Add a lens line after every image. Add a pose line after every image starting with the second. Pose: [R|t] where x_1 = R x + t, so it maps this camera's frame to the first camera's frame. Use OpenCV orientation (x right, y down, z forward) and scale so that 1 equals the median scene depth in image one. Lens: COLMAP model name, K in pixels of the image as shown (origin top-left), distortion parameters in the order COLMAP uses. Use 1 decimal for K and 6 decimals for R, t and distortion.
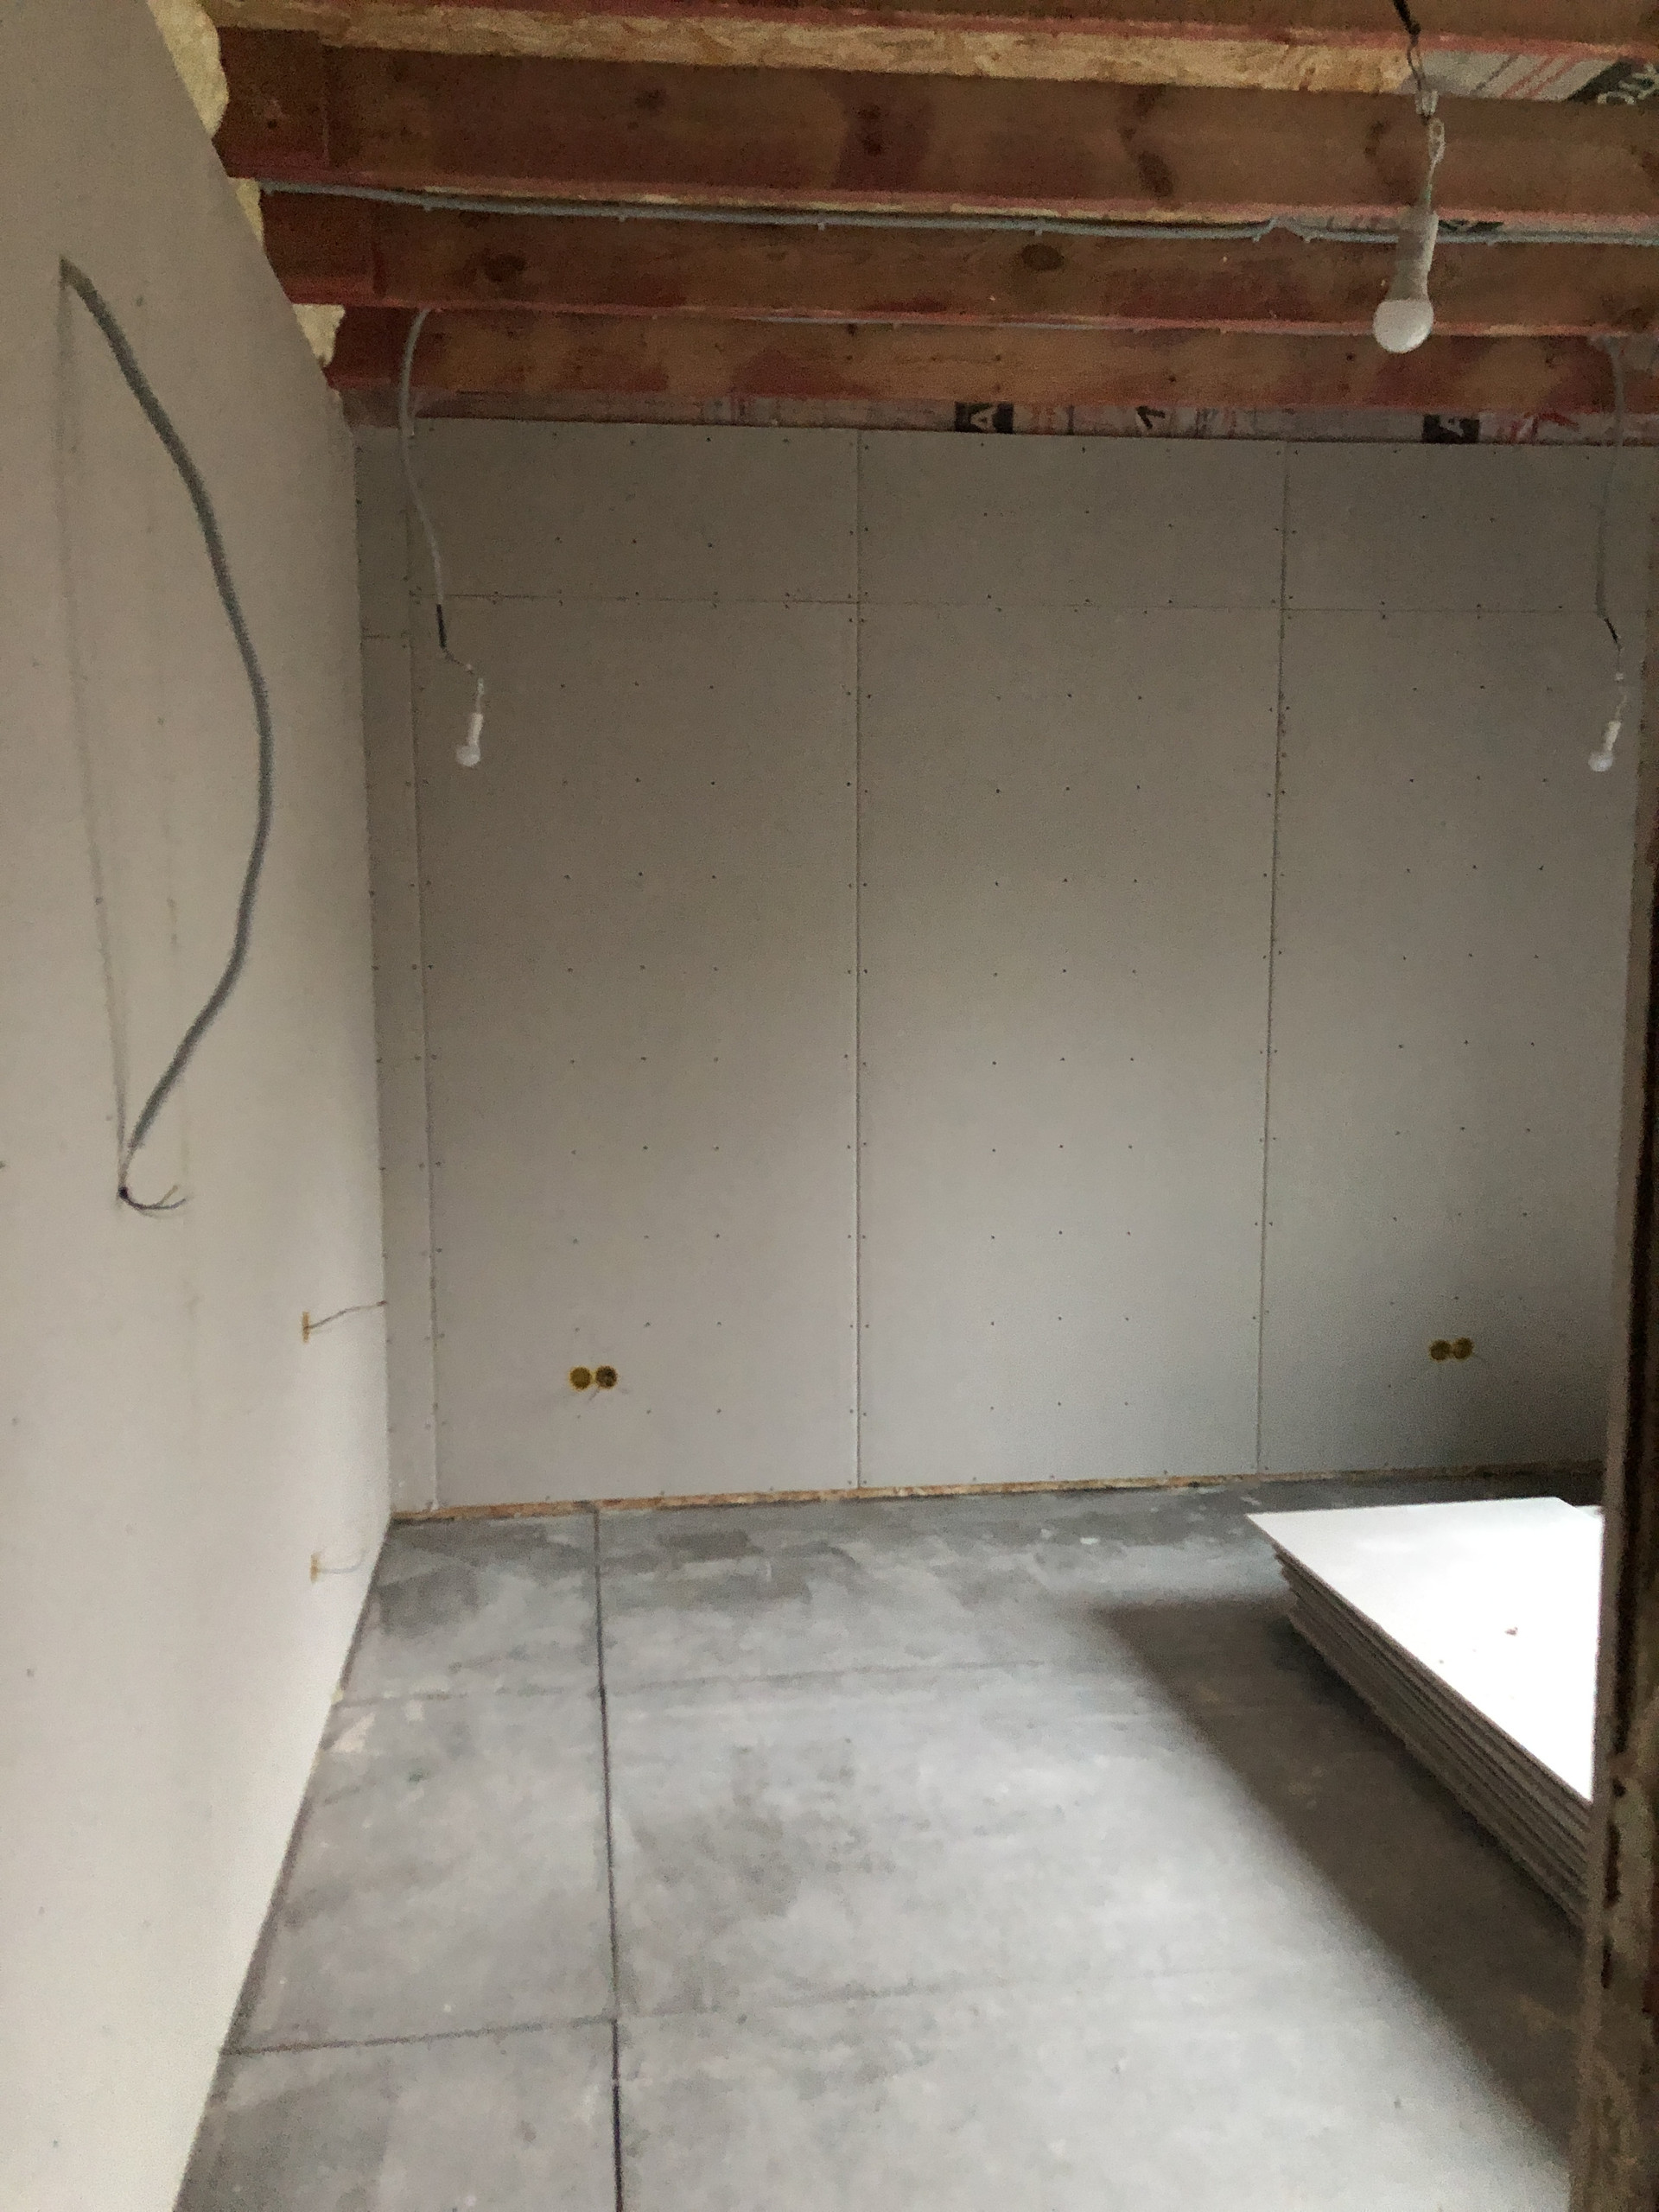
lens RADIAL K [[1791.9, 0, 808.7], [0, 1791.9, 1111.0], [0, 0, 1]] dist [0.025066, -0.021267]
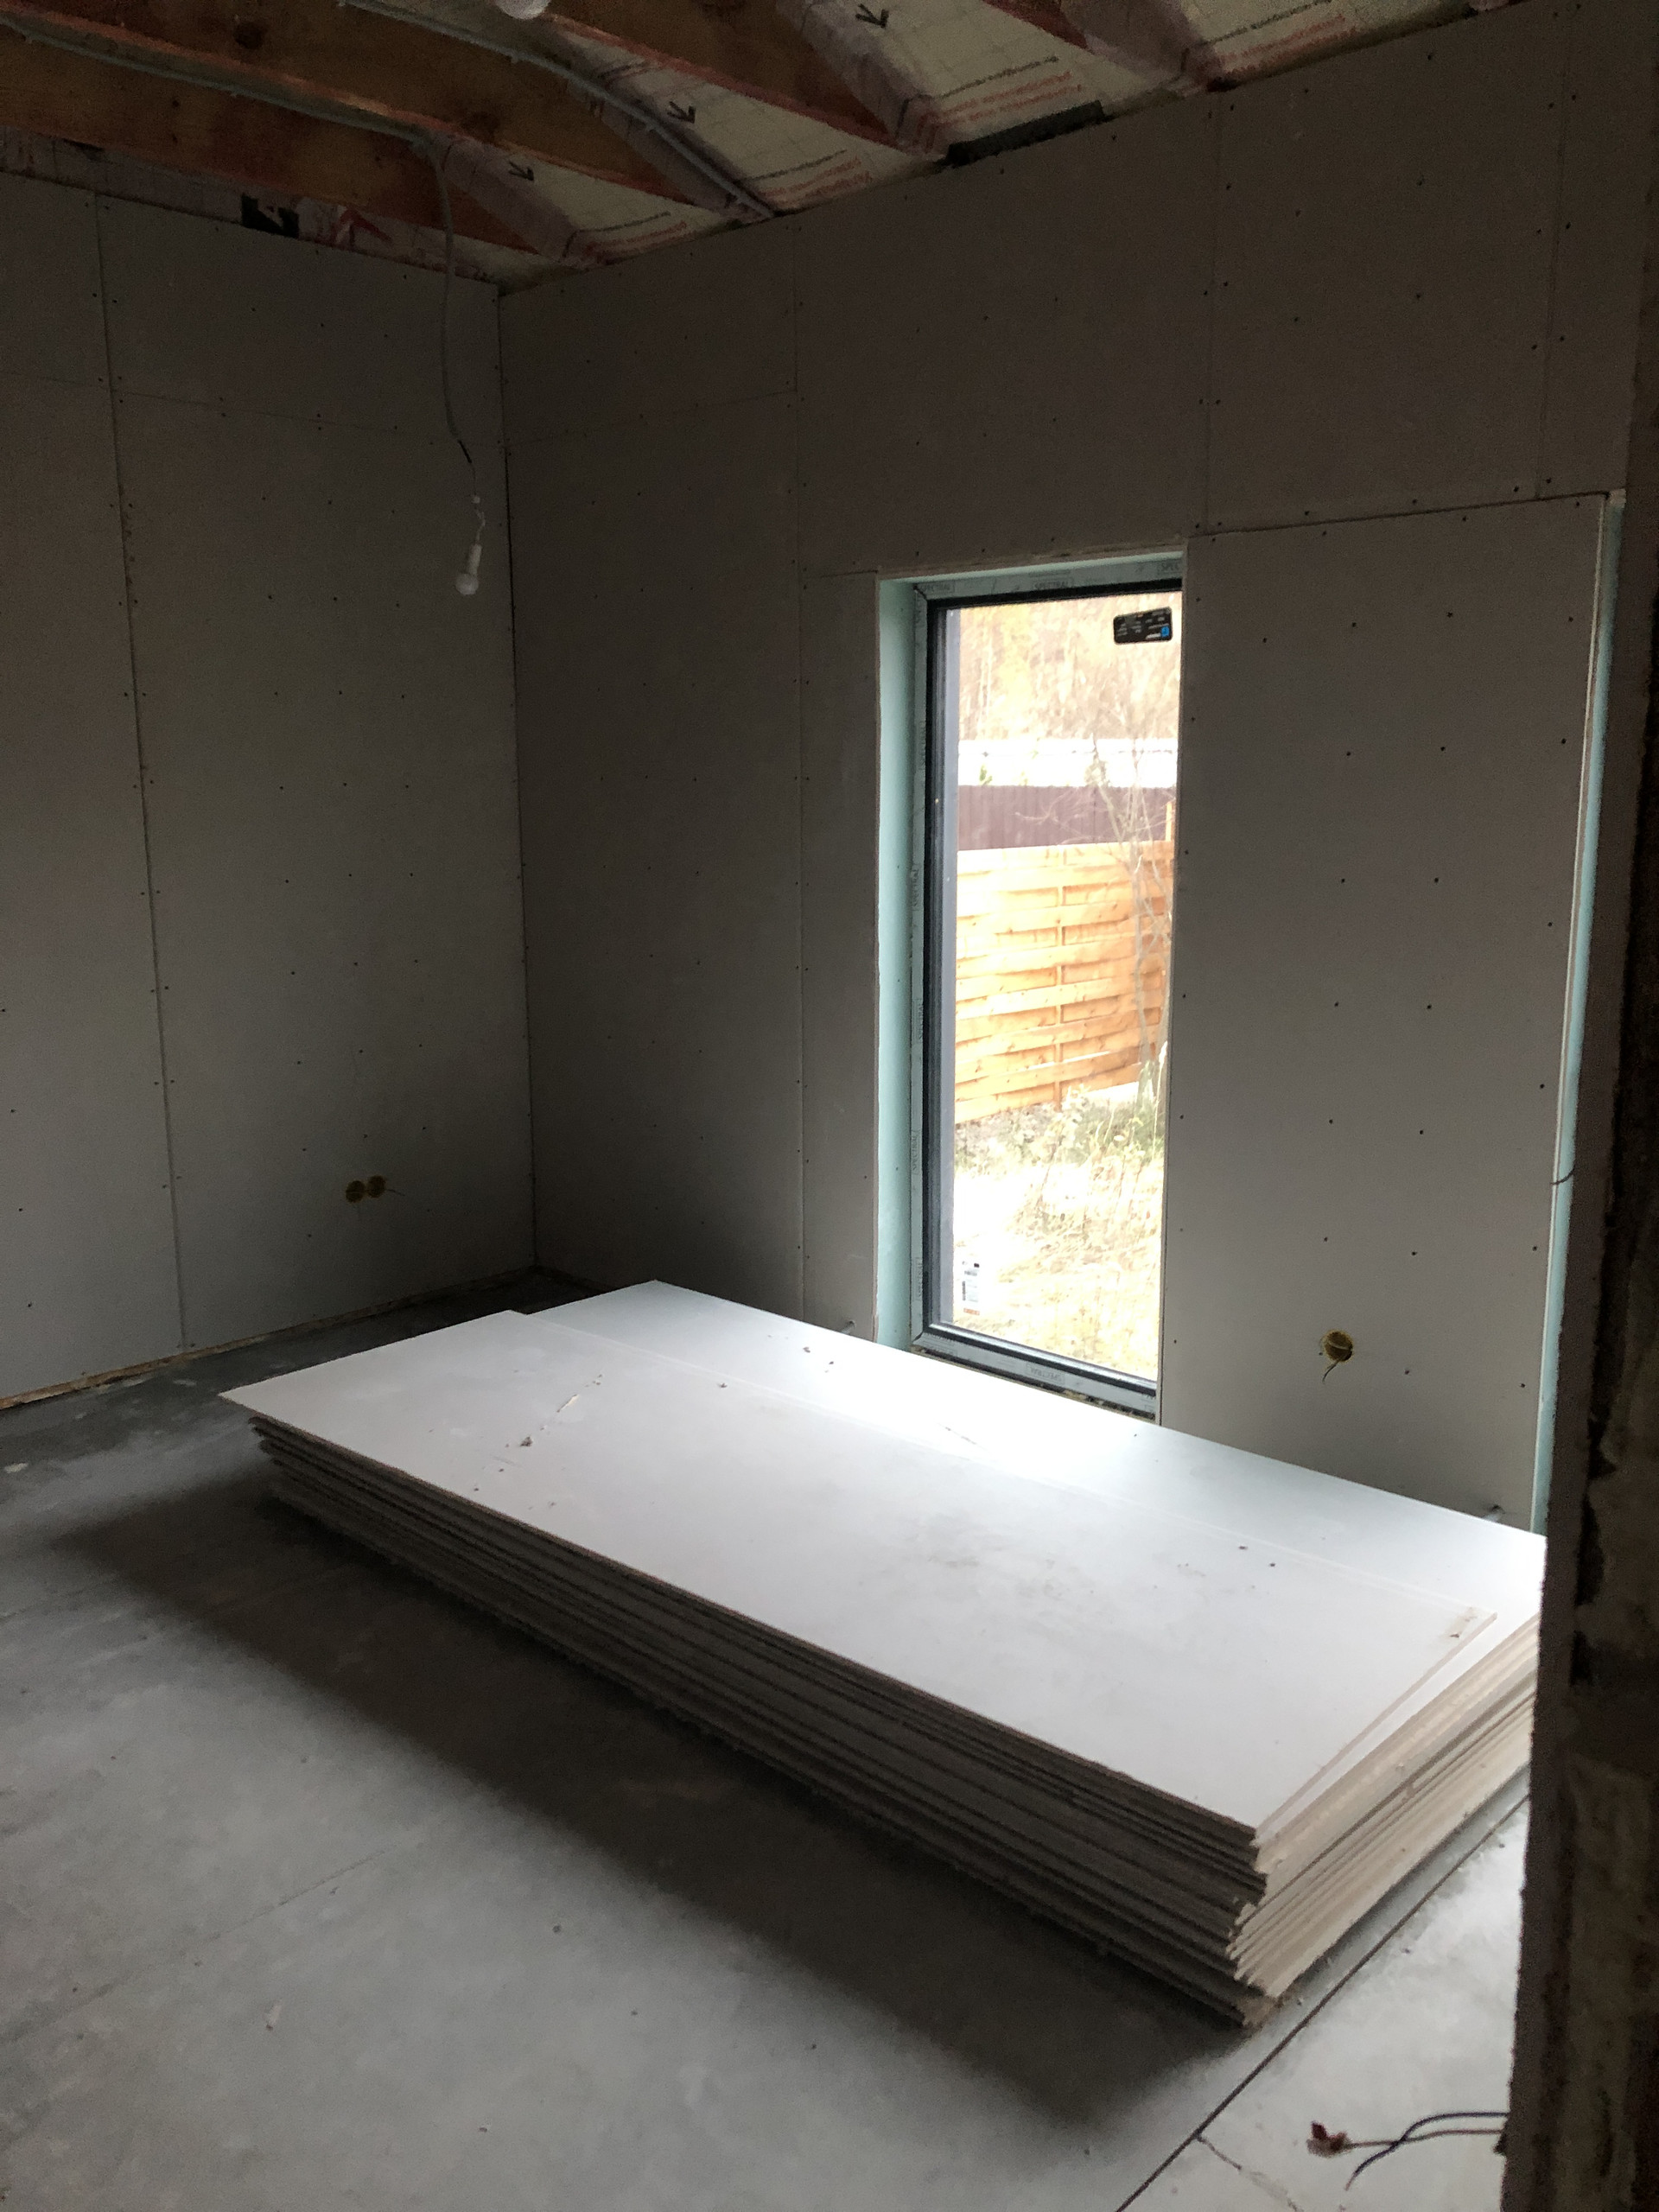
lens RADIAL K [[1791.9, 0, 833.8], [0, 1791.9, 1091.3], [0, 0, 1]] dist [0.025066, -0.021267]
pose [[0.769773, -0.116599, 0.627578, -0.064200], [0.076220, 0.992931, 0.090989, 0.010769], [-0.633751, -0.022207, 0.773218, 0.085018]]
